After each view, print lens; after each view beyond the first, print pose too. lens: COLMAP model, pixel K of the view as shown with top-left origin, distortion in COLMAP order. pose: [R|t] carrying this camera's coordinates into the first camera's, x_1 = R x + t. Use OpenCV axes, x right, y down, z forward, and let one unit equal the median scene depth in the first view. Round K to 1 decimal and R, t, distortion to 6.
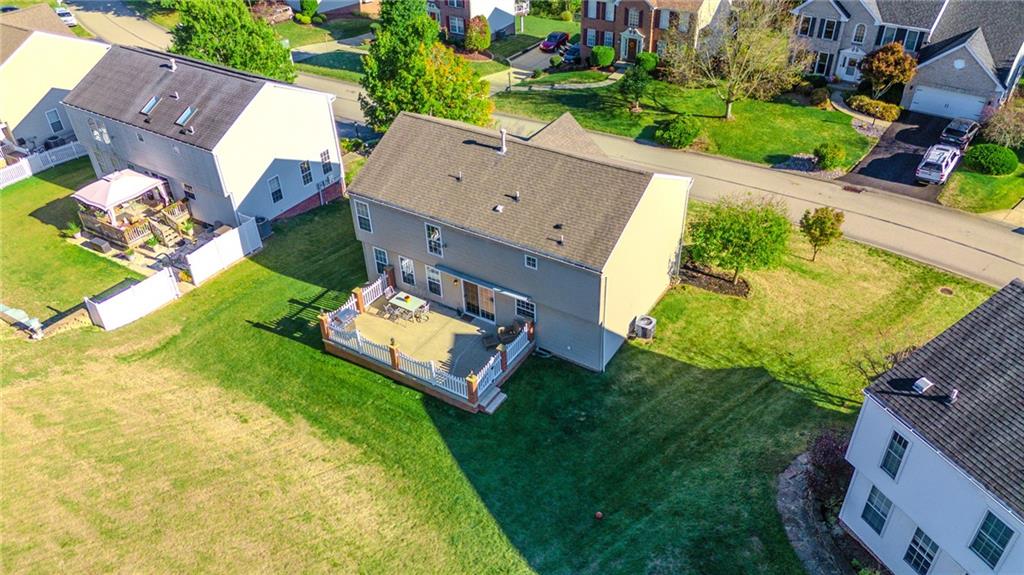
lens RADIAL K [[763.2, 0, 509.3], [0, 763.2, 287.6], [0, 0, 1]] dist [0.055302, -0.044191]
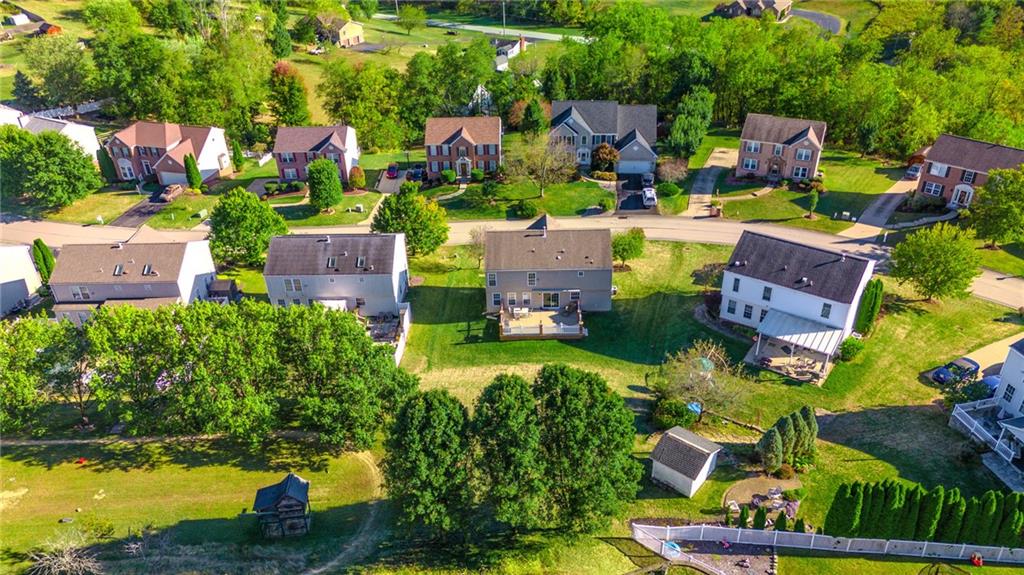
lens RADIAL K [[763.2, 0, 503.3], [0, 763.2, 287.5], [0, 0, 1]] dist [0.055302, -0.044191]
pose [[0.853591, -0.273596, 0.443315, -0.918171], [0.309686, 0.950791, -0.009502, -0.032475], [-0.418901, 0.145399, 0.896315, -0.792260]]
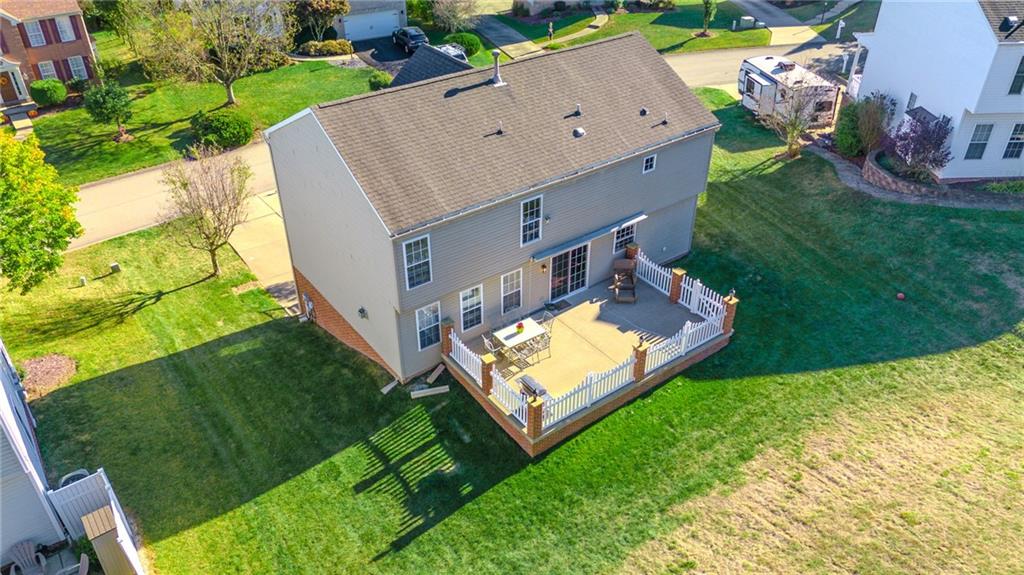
lens RADIAL K [[763.2, 0, 513.4], [0, 763.2, 288.5], [0, 0, 1]] dist [0.055302, -0.044191]
pose [[0.356343, -0.499053, 0.789915, -0.521861], [0.538258, 0.800681, 0.263037, -0.155760], [-0.763739, 0.331447, 0.553936, 0.489411]]
